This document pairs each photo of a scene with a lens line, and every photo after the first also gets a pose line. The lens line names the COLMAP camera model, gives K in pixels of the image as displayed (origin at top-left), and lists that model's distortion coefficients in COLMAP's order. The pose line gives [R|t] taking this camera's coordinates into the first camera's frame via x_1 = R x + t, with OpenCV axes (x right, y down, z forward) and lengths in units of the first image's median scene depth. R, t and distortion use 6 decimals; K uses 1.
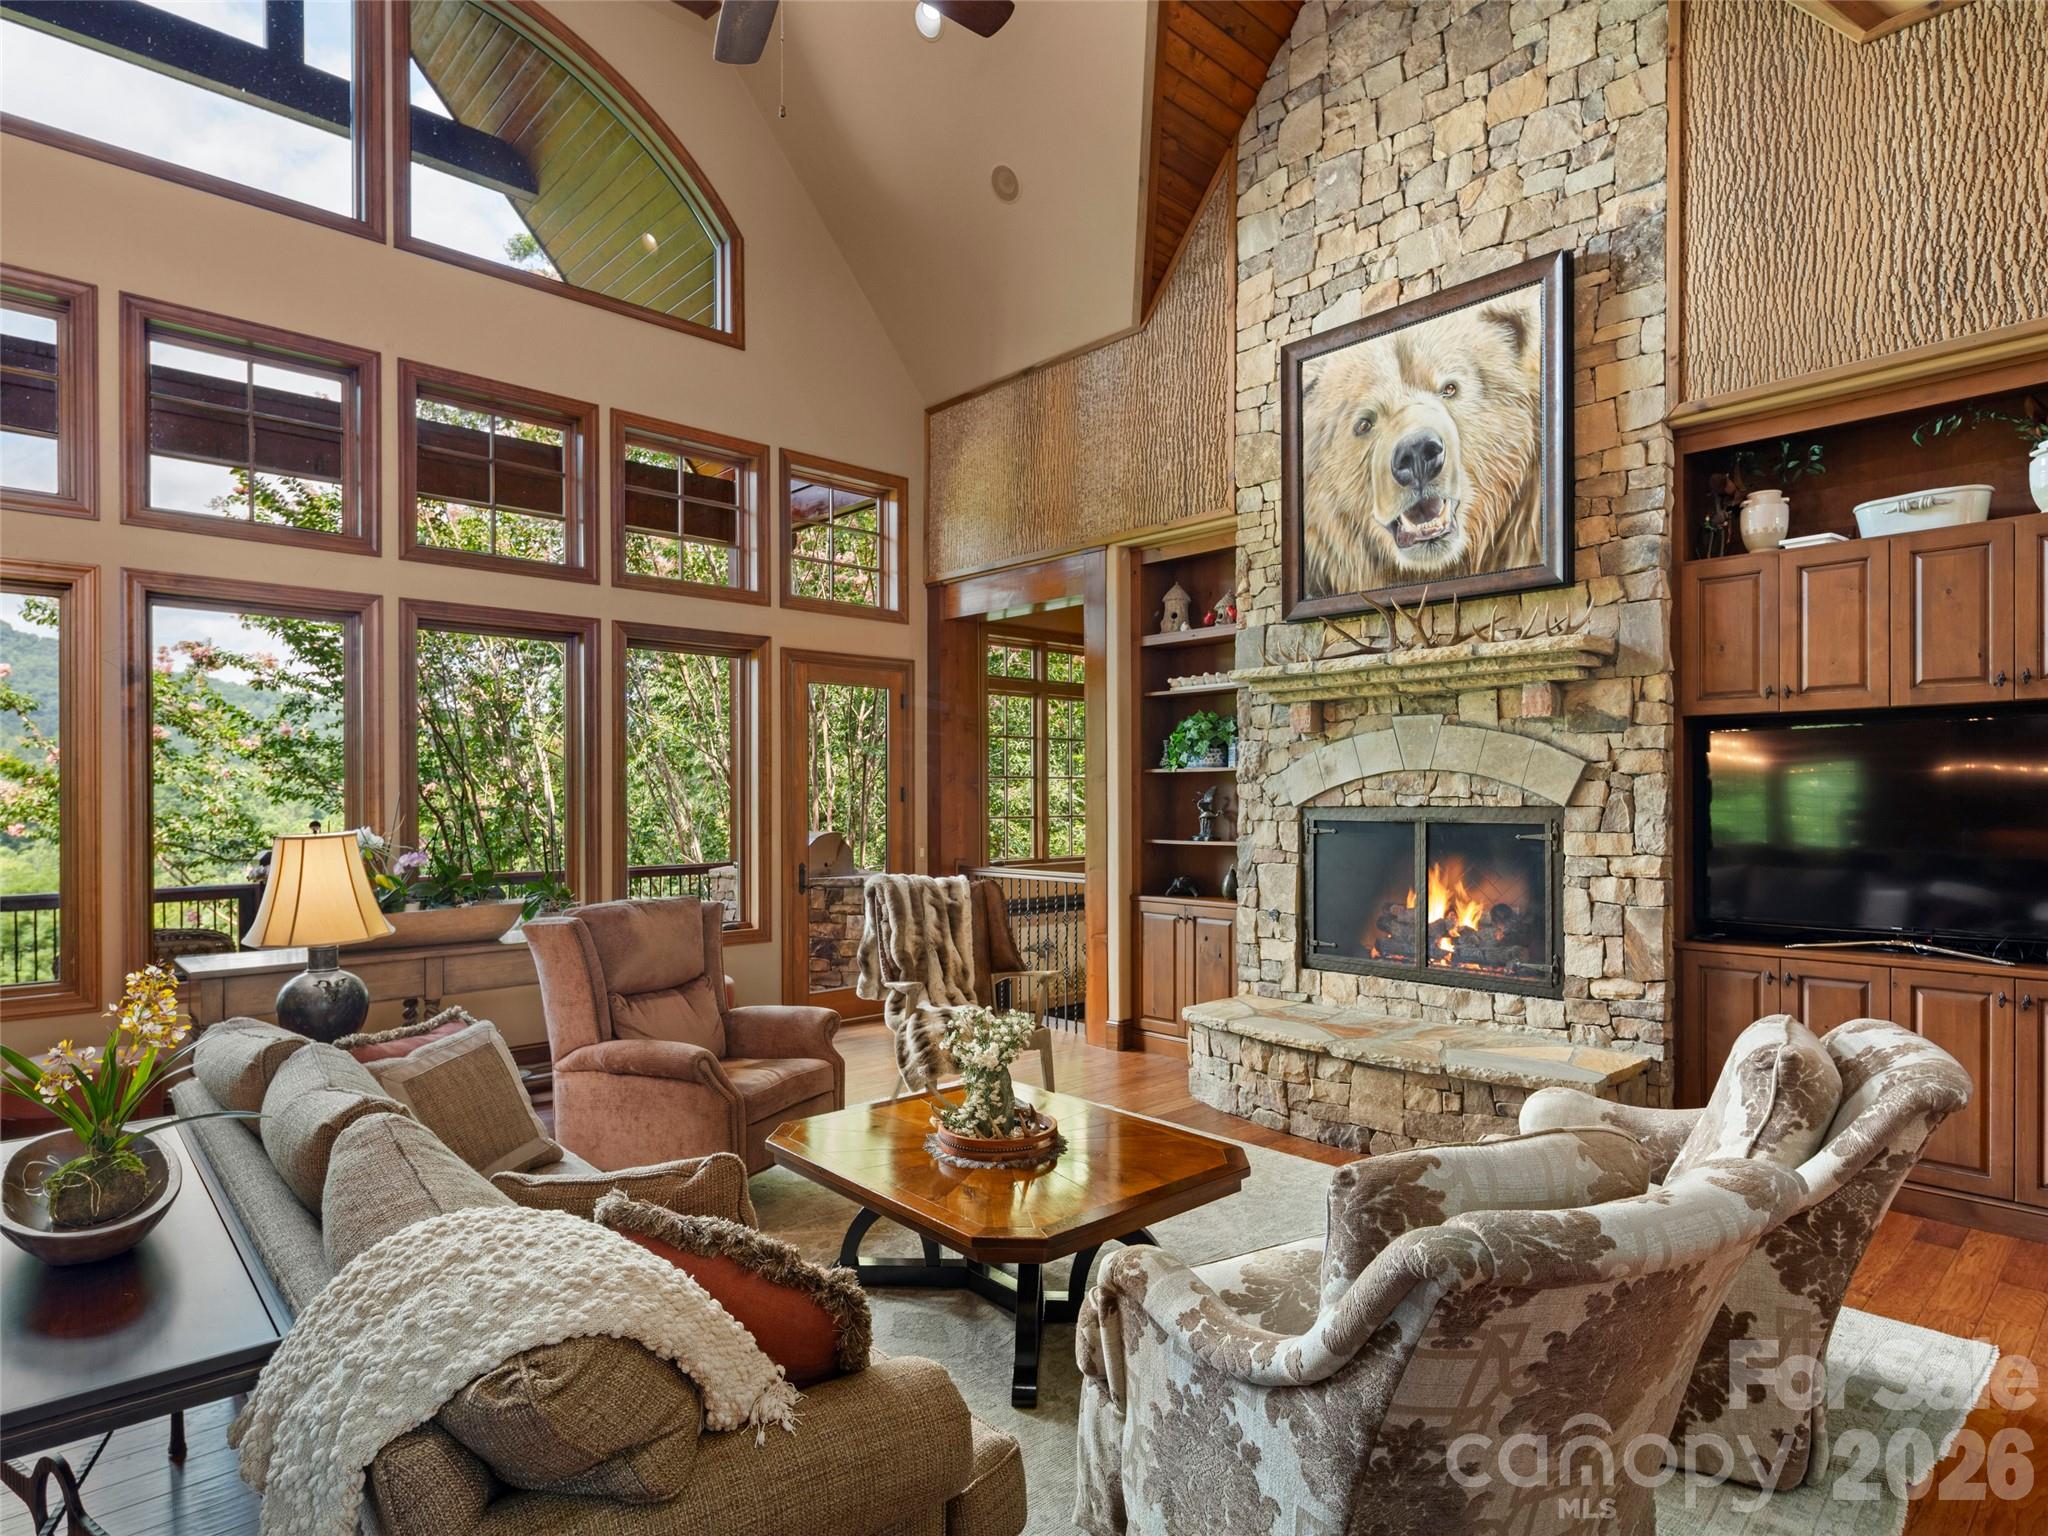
lens RADIAL K [[1114.0, 0, 1019.4], [0, 1114.0, 785.2], [0, 0, 1]] dist [0.002598, -0.000704]
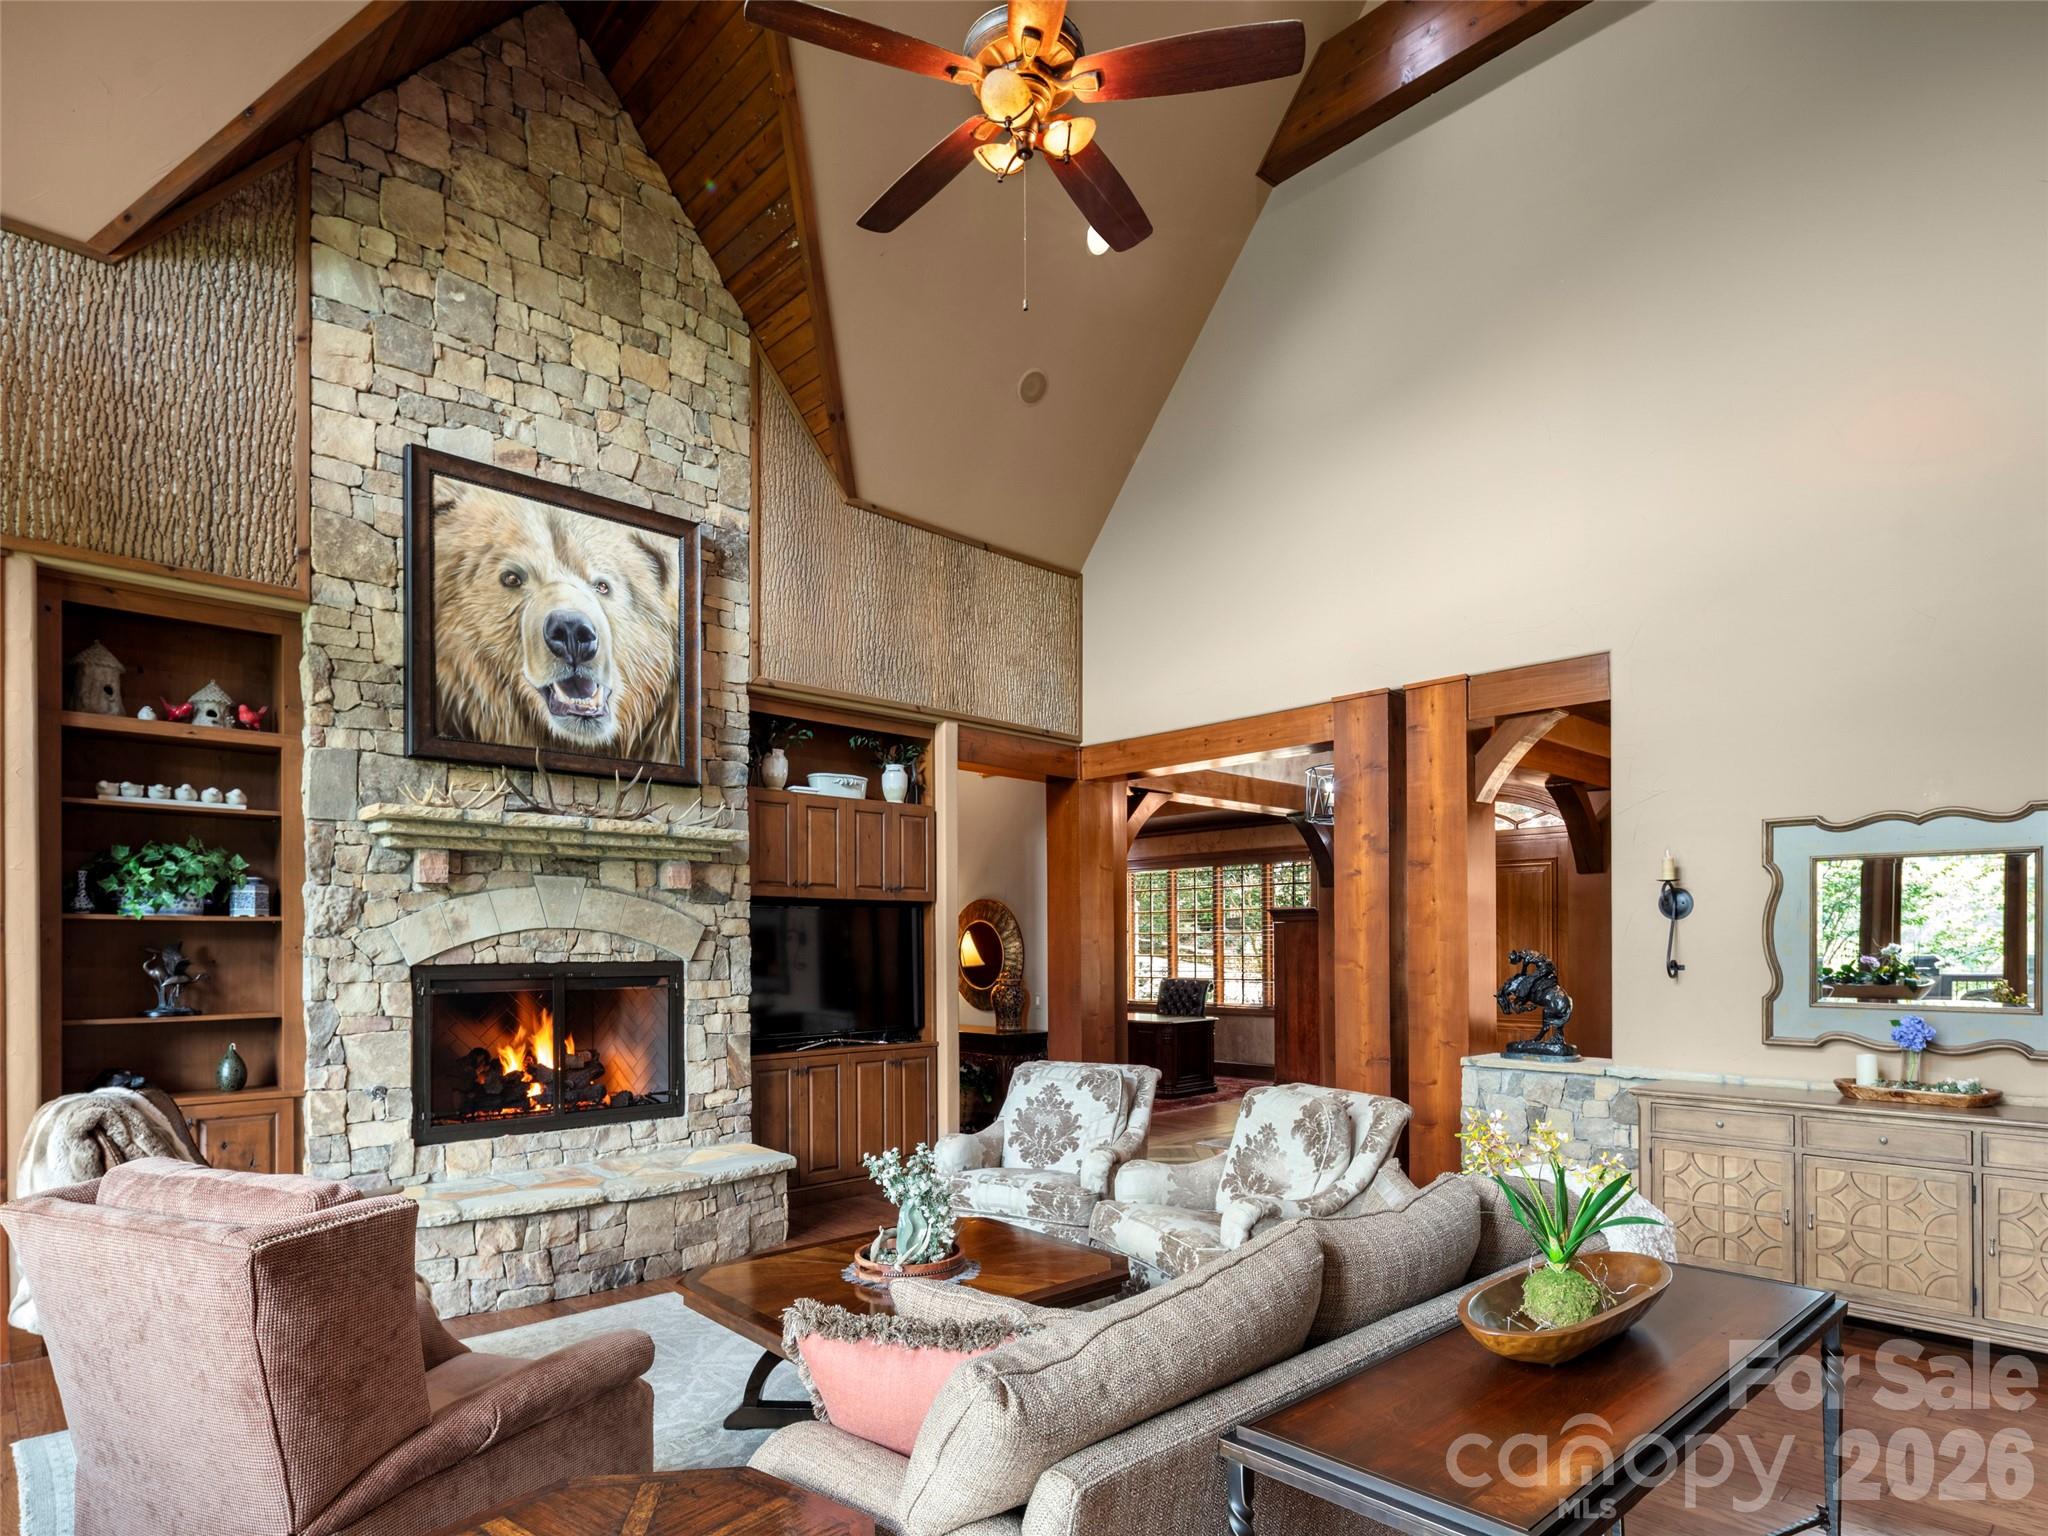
lens RADIAL K [[1122.9, 0, 1030.3], [0, 1122.9, 929.3], [0, 0, 1]] dist [-0.004818, -0.001173]
pose [[-0.013486, 0.021668, 0.999674, -0.726636], [-0.005441, 0.999749, -0.021743, 0.008201], [-0.999894, -0.005732, -0.013365, 0.583107]]
